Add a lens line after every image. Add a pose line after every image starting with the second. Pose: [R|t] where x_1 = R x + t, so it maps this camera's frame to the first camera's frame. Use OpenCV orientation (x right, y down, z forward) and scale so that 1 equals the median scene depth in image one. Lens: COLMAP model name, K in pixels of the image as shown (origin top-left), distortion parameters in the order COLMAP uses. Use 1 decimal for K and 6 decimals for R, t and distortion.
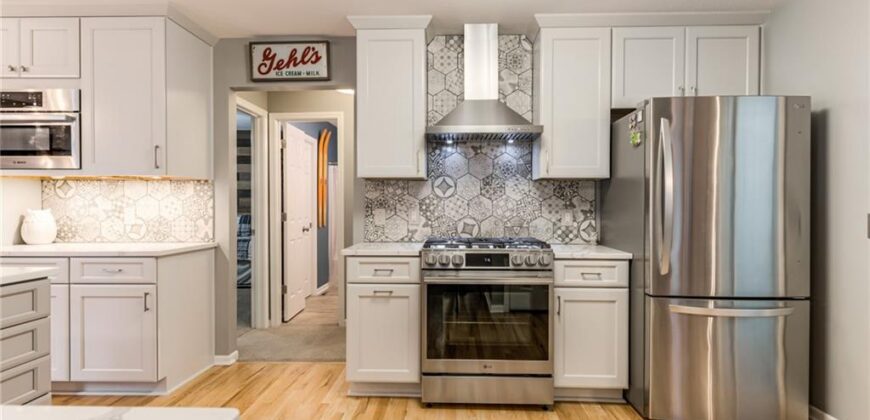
lens RADIAL K [[456.3, 0, 436.3], [0, 456.3, 209.4], [0, 0, 1]] dist [0.002639, 0.000154]
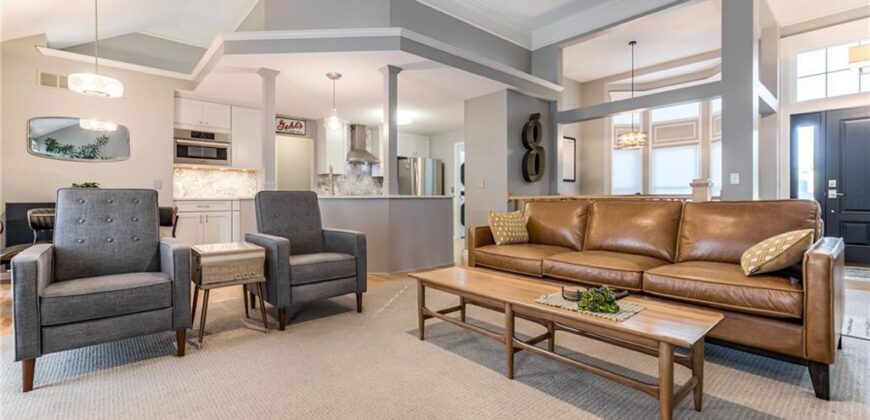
lens RADIAL K [[378.4, 0, 437.0], [0, 378.4, 204.7], [0, 0, 1]] dist [-0.019394, -0.000234]
pose [[0.721405, -0.010901, 0.692427, -1.190723], [0.004520, 0.999929, 0.011033, 0.091849], [-0.692498, -0.004830, 0.721403, -1.077719]]
